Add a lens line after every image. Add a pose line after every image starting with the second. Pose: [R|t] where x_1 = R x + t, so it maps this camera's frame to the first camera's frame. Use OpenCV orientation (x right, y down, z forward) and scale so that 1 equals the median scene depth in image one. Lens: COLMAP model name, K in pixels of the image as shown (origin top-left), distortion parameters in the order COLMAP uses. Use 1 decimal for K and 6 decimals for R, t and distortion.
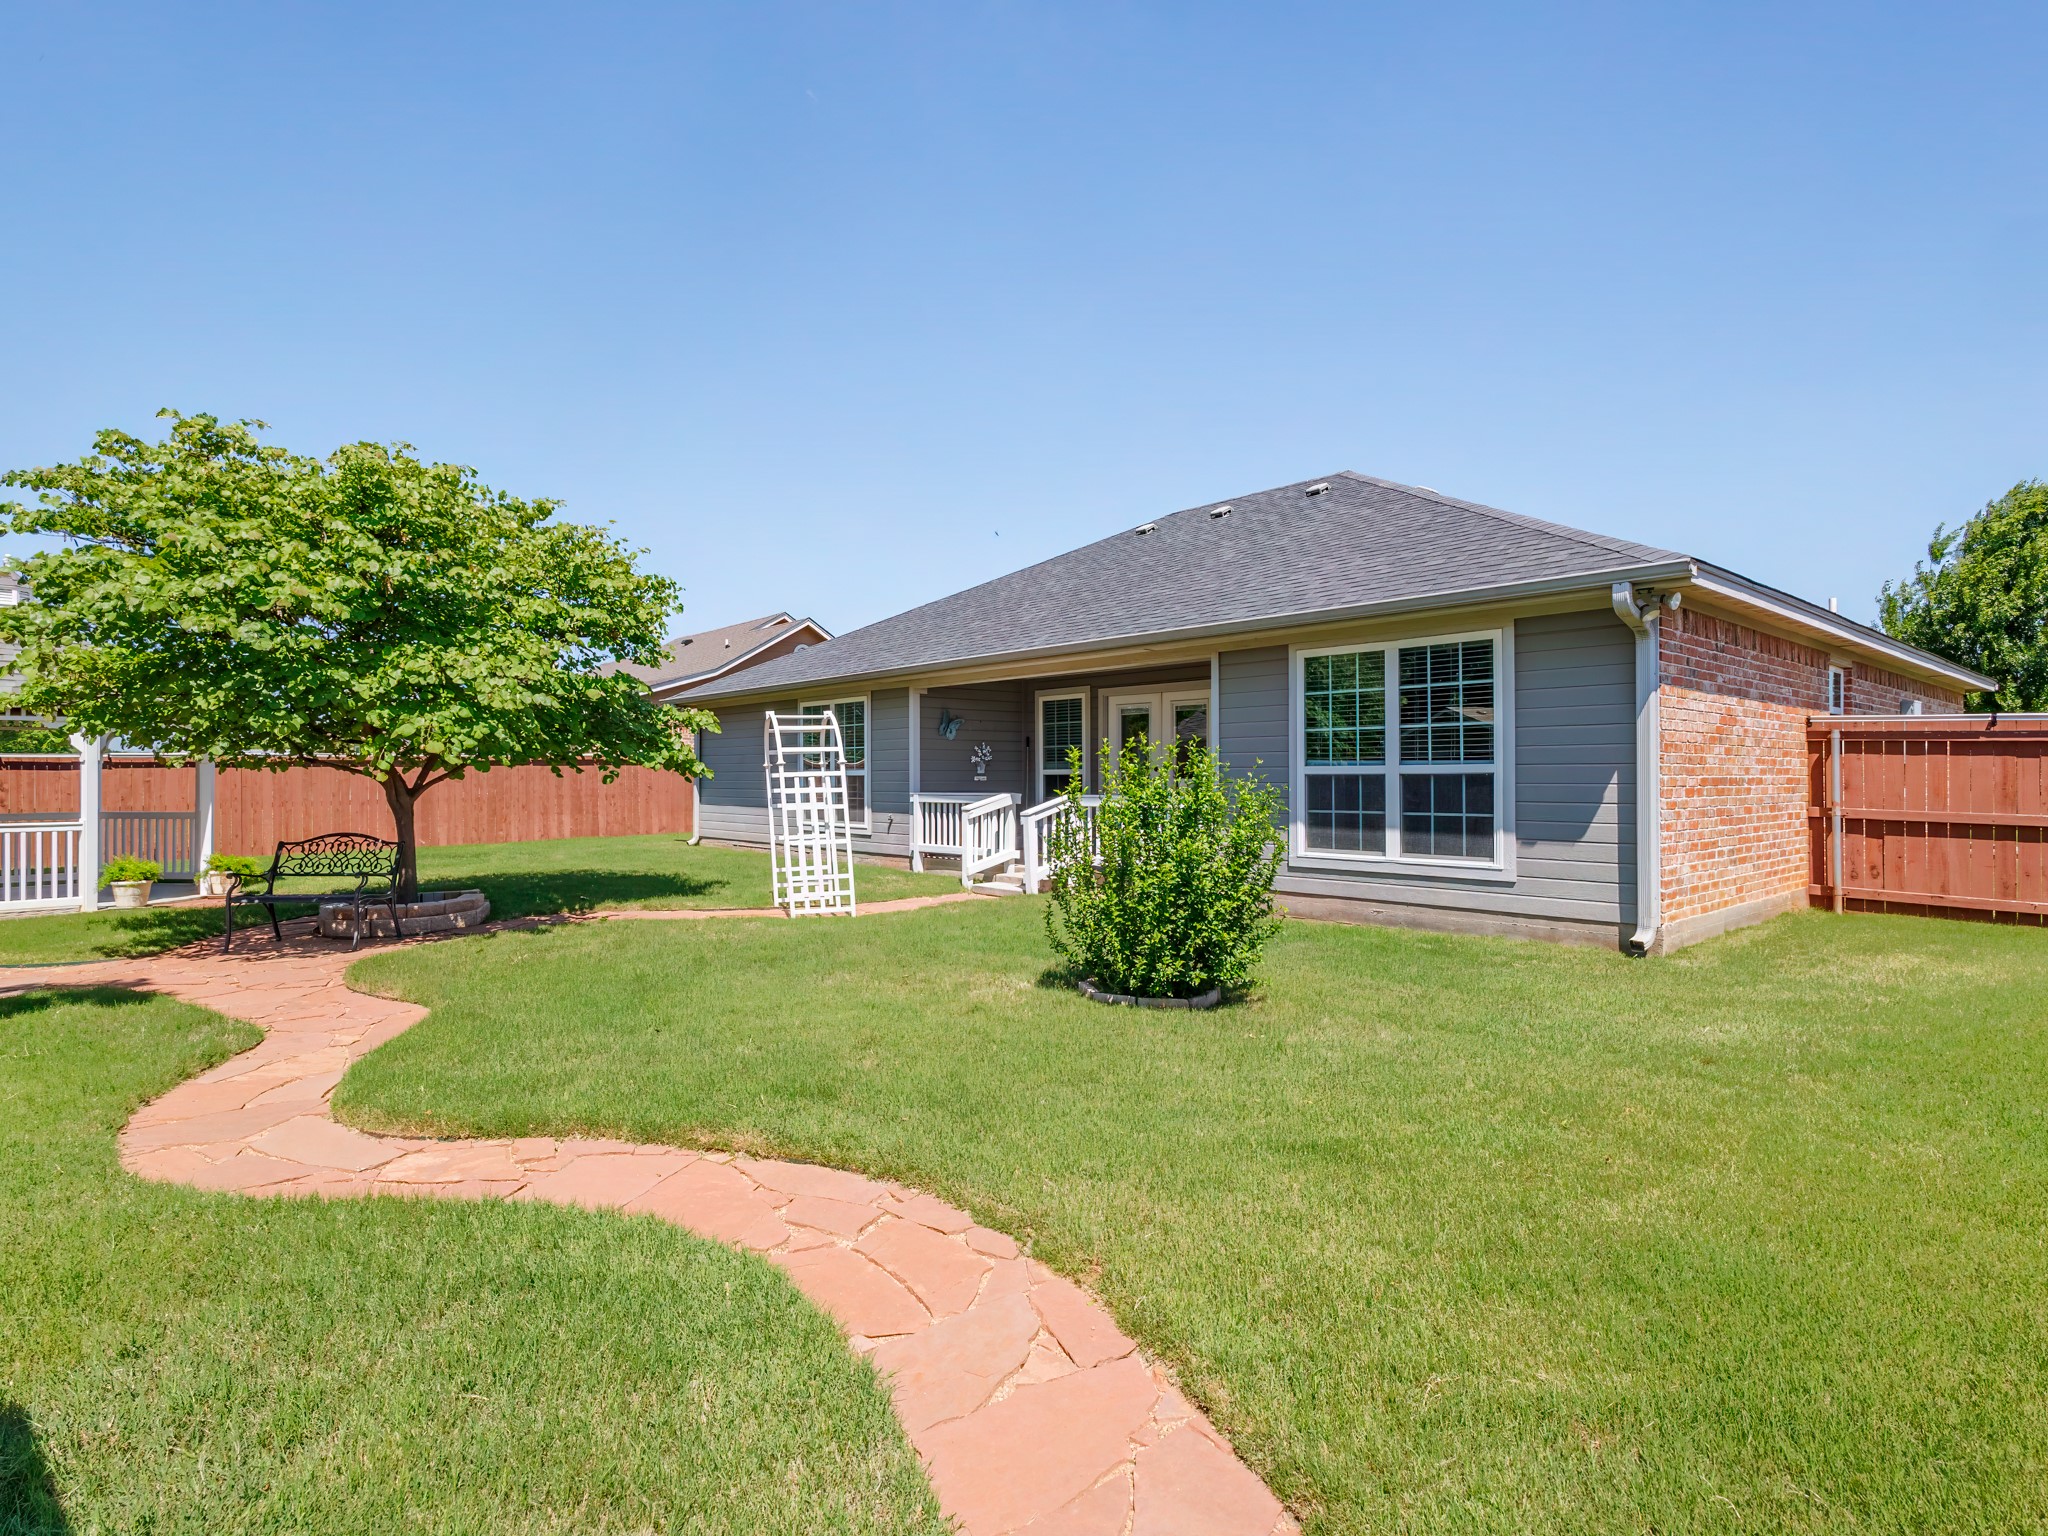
lens RADIAL K [[1055.1, 0, 1011.7], [0, 1055.1, 765.5], [0, 0, 1]] dist [0.006846, 0.001277]
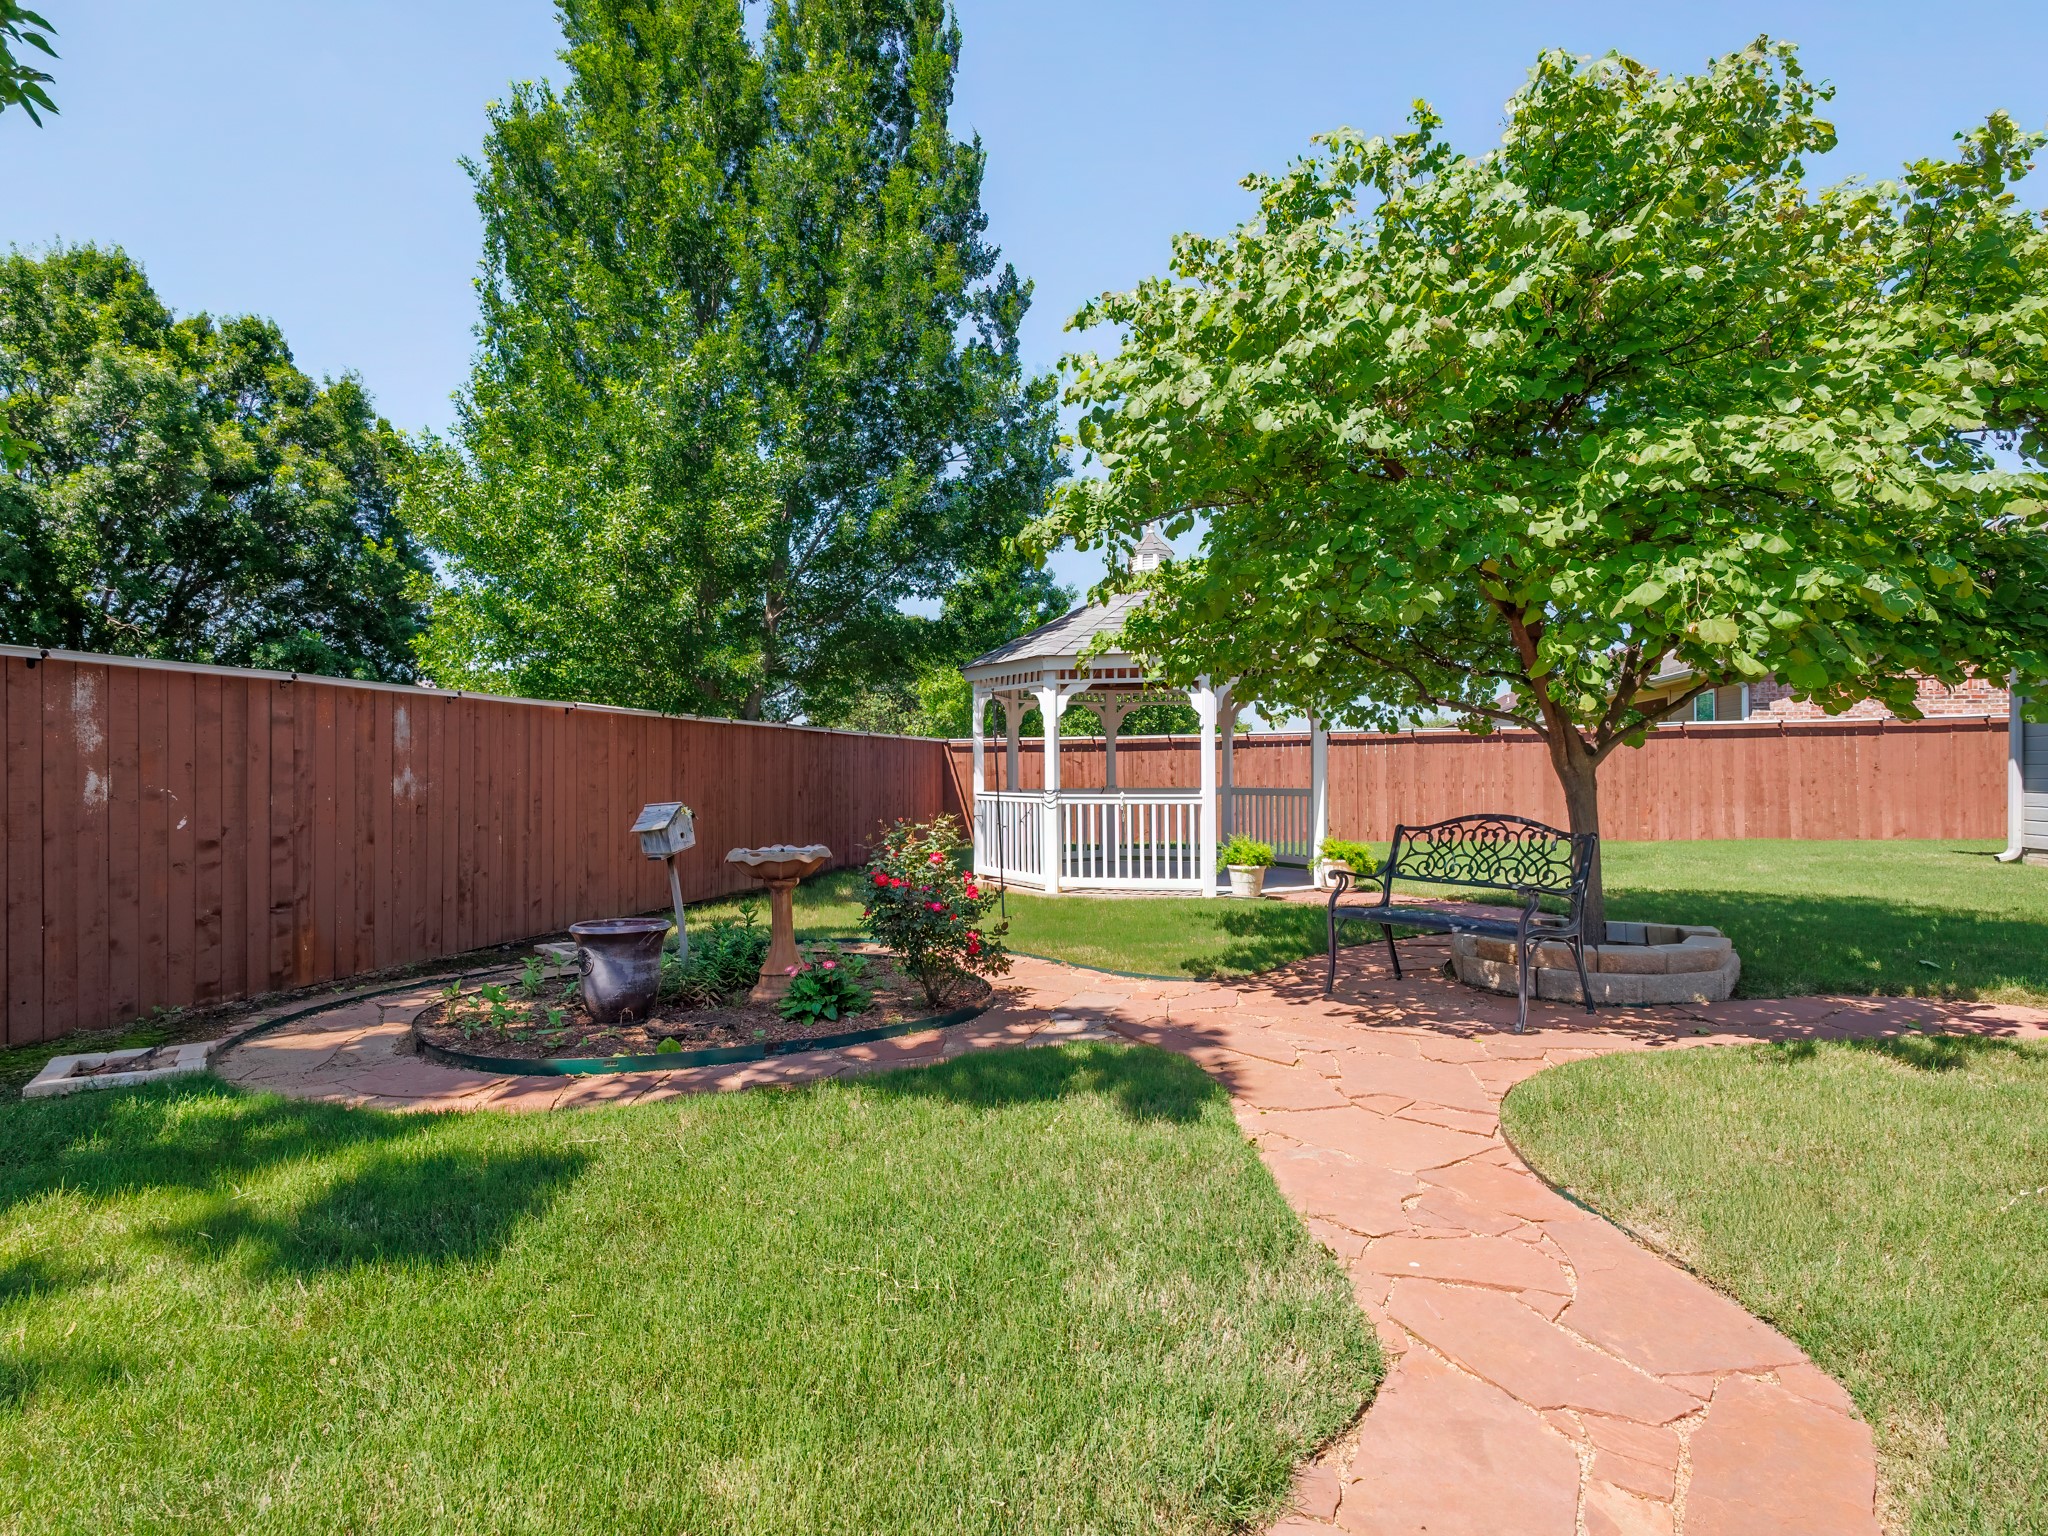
lens RADIAL K [[1055.1, 0, 1028.9], [0, 1055.1, 766.6], [0, 0, 1]] dist [0.006846, 0.001277]
pose [[0.599149, -0.005961, -0.800615, -0.304354], [0.011154, 0.999937, 0.000902, 0.032034], [0.800560, -0.009470, 0.599178, 0.424423]]
